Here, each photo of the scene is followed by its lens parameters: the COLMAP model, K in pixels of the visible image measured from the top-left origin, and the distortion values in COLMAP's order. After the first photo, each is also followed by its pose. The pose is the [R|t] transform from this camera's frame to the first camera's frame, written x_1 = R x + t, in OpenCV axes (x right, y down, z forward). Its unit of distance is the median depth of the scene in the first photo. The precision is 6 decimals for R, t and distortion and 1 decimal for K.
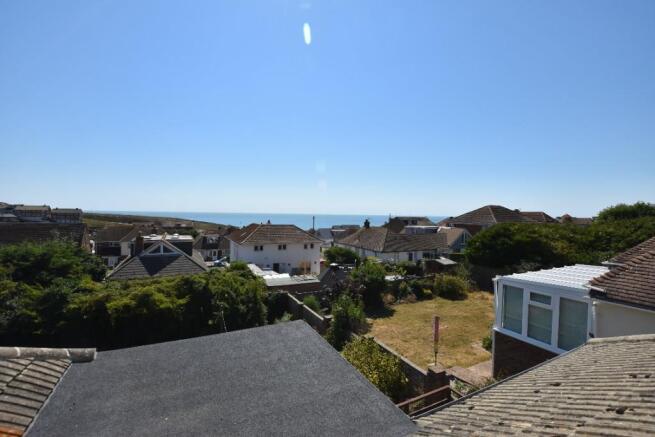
lens RADIAL K [[290.7, 0, 326.9], [0, 290.7, 215.6], [0, 0, 1]] dist [-0.036454, 0.006449]
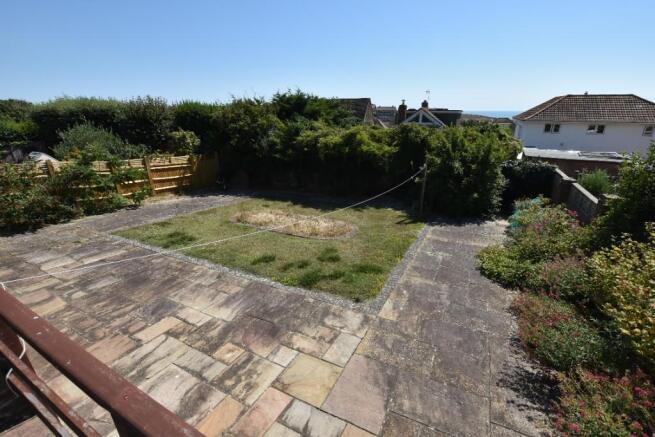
lens RADIAL K [[290.7, 0, 326.9], [0, 290.7, 215.6], [0, 0, 1]] dist [-0.036454, 0.006449]
pose [[0.576545, 0.252626, -0.777030, 0.069544], [0.012651, 0.948127, 0.317639, 0.173449], [0.816967, -0.192964, 0.543442, 0.295723]]
